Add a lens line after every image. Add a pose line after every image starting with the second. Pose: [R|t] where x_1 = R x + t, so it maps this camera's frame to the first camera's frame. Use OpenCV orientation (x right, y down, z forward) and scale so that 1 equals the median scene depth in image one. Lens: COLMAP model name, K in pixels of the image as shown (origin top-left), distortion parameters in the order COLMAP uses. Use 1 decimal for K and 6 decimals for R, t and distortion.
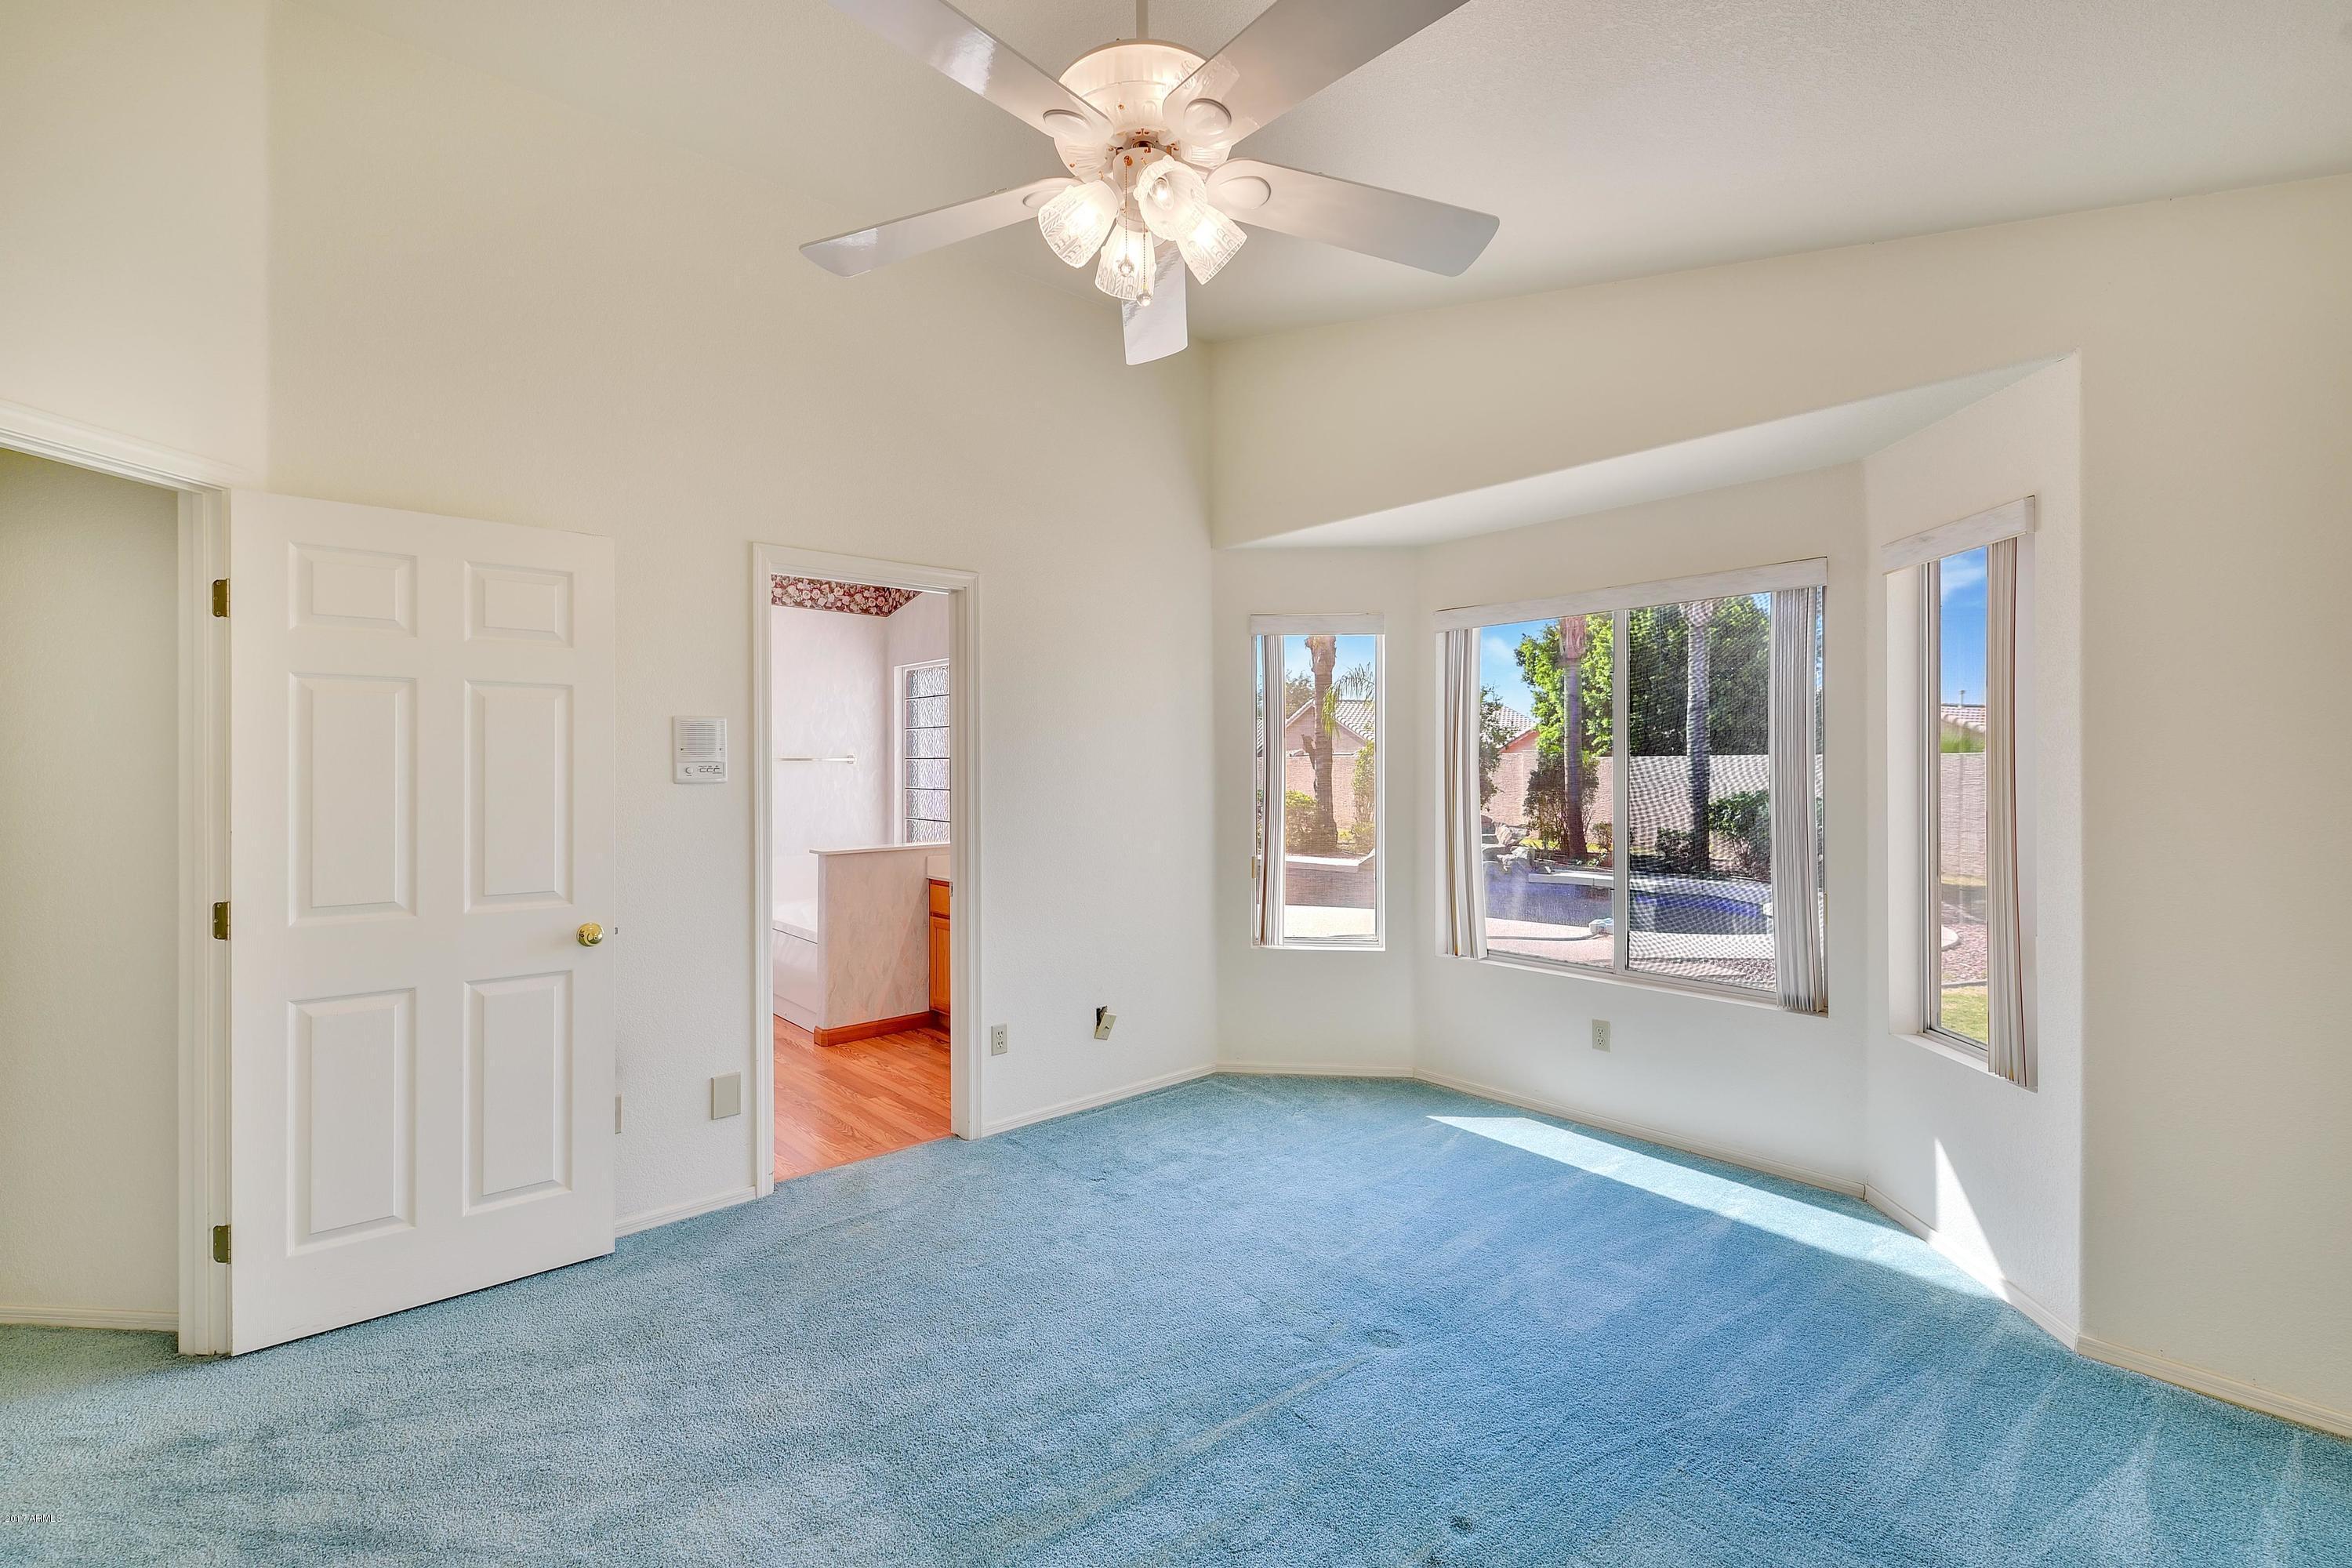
lens RADIAL K [[1057.8, 0, 1179.1], [0, 1057.8, 769.7], [0, 0, 1]] dist [0.001149, -0.000321]
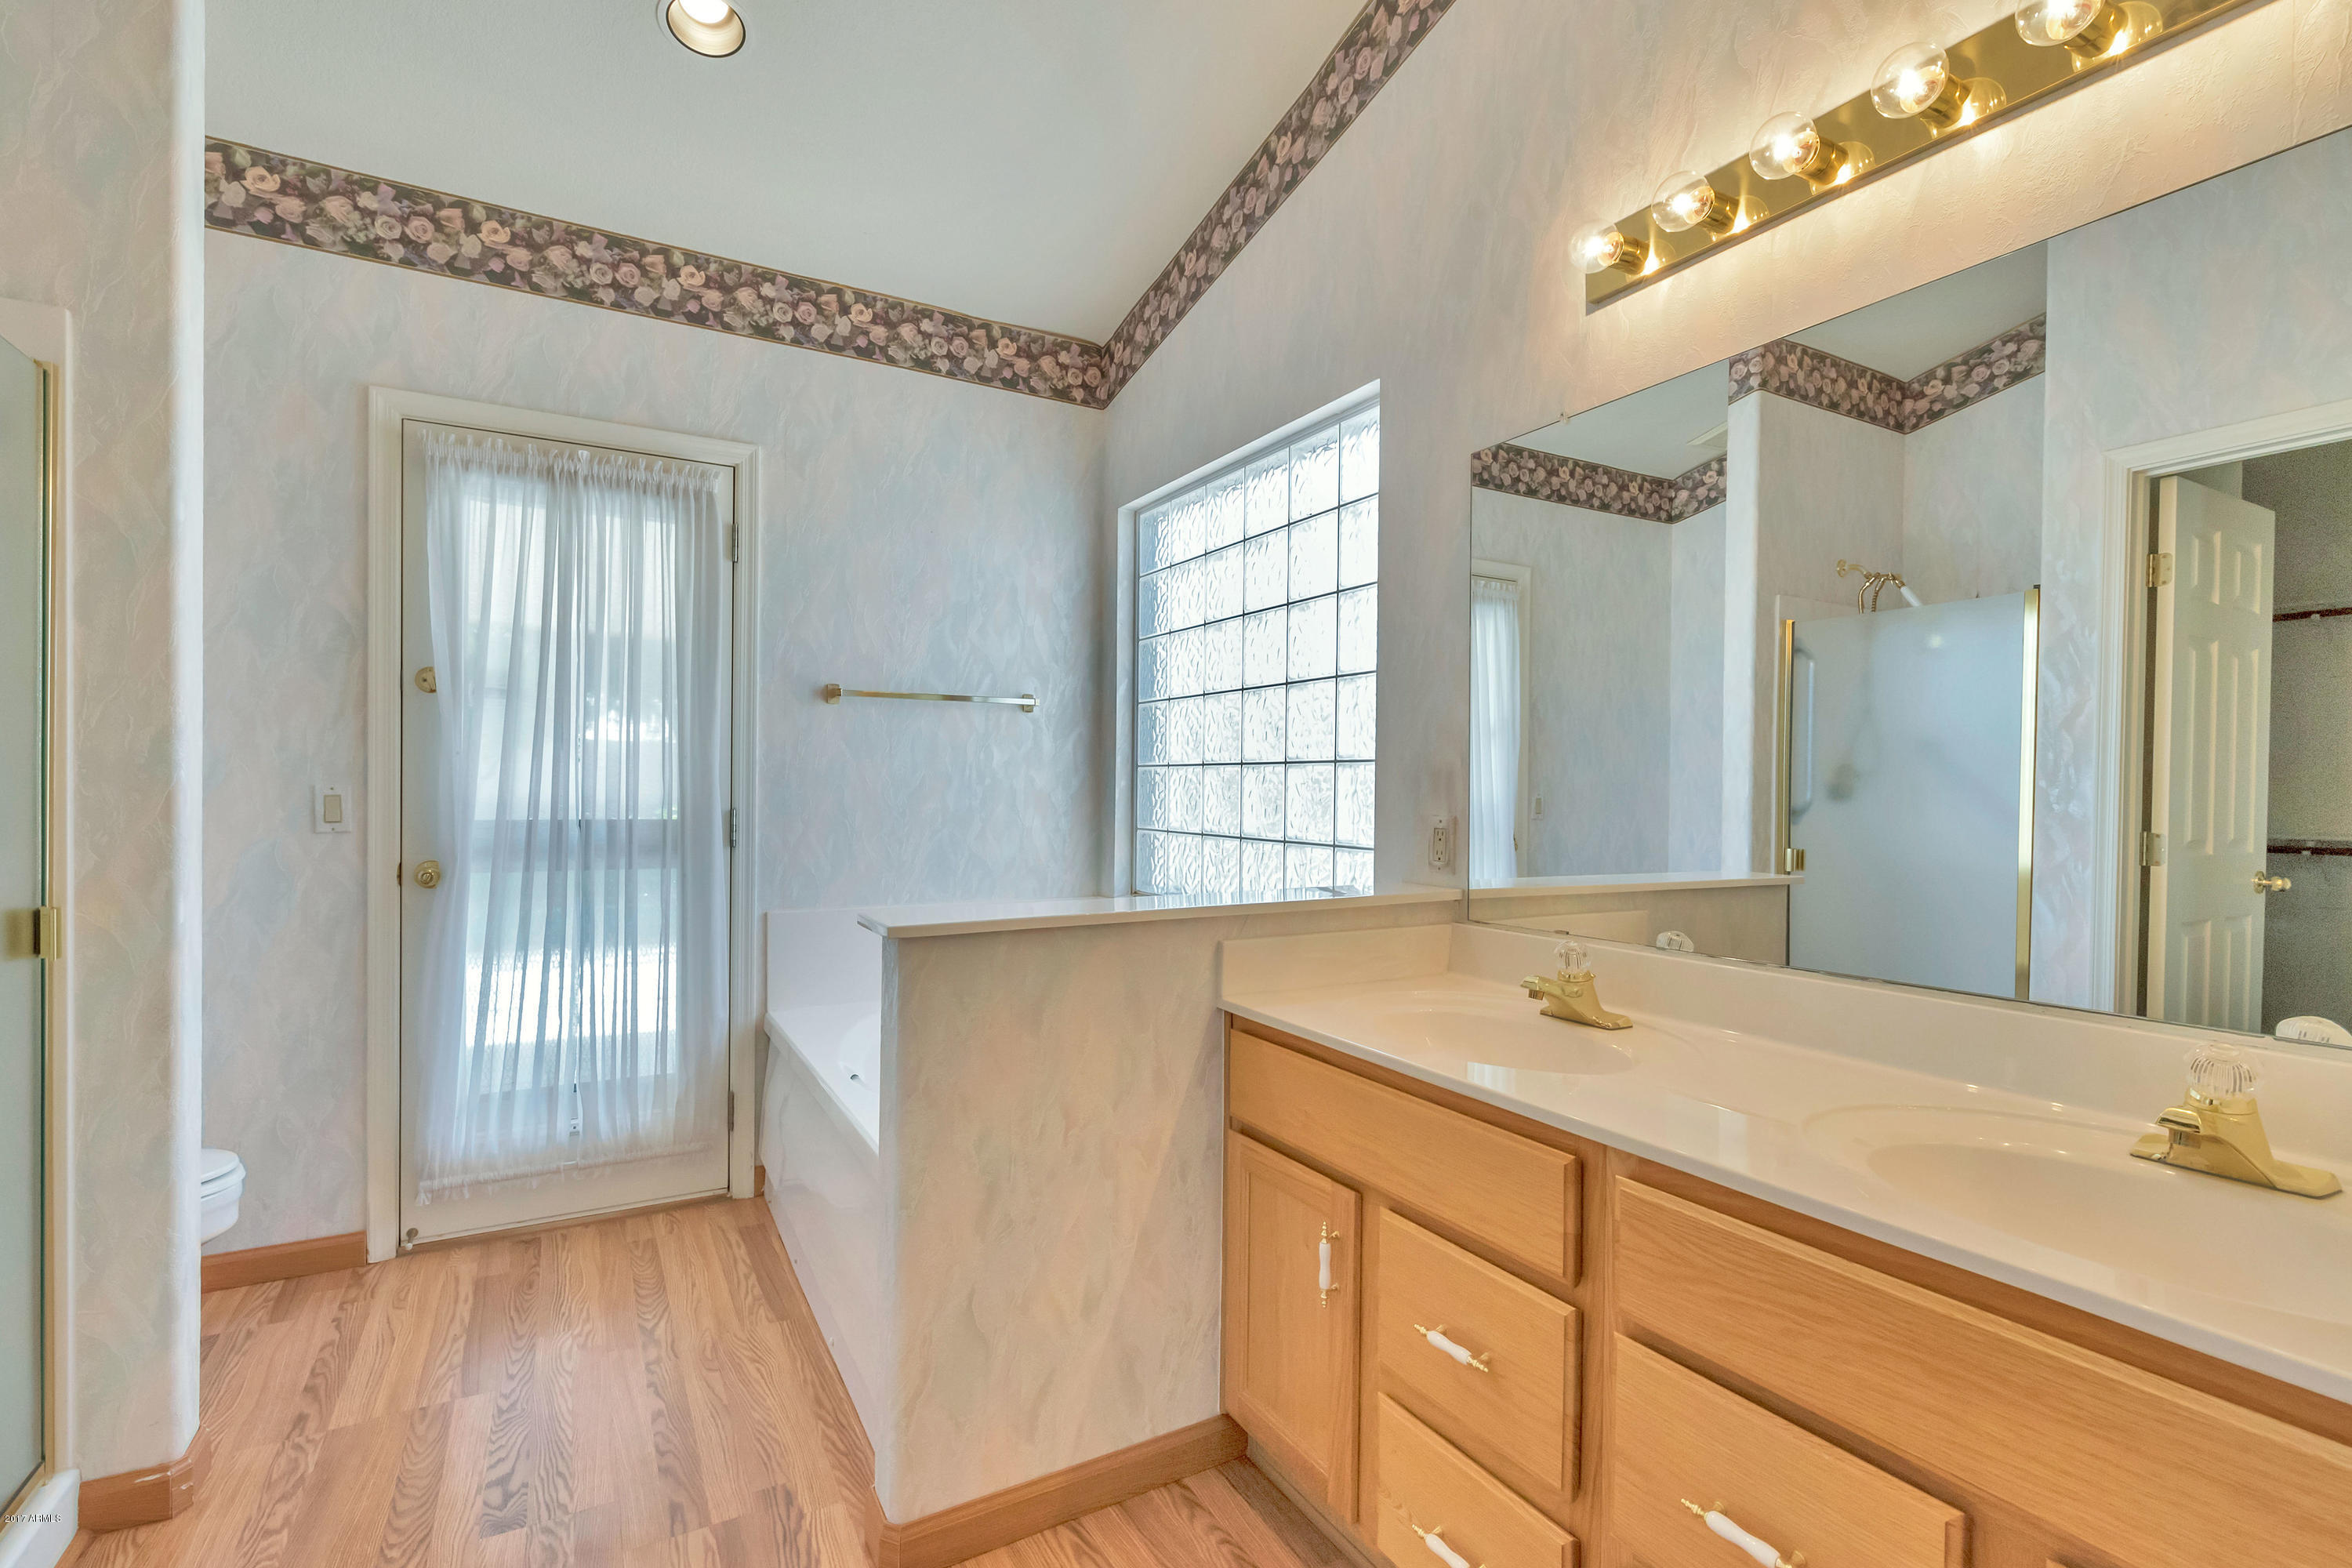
lens RADIAL K [[1057.8, 0, 1171.8], [0, 1057.8, 793.8], [0, 0, 1]] dist [0.001149, -0.000321]
pose [[0.980609, 0.015779, -0.195337, -0.154532], [-0.014399, 0.999860, 0.008481, 0.026777], [0.195443, -0.005504, 0.980700, 0.551772]]
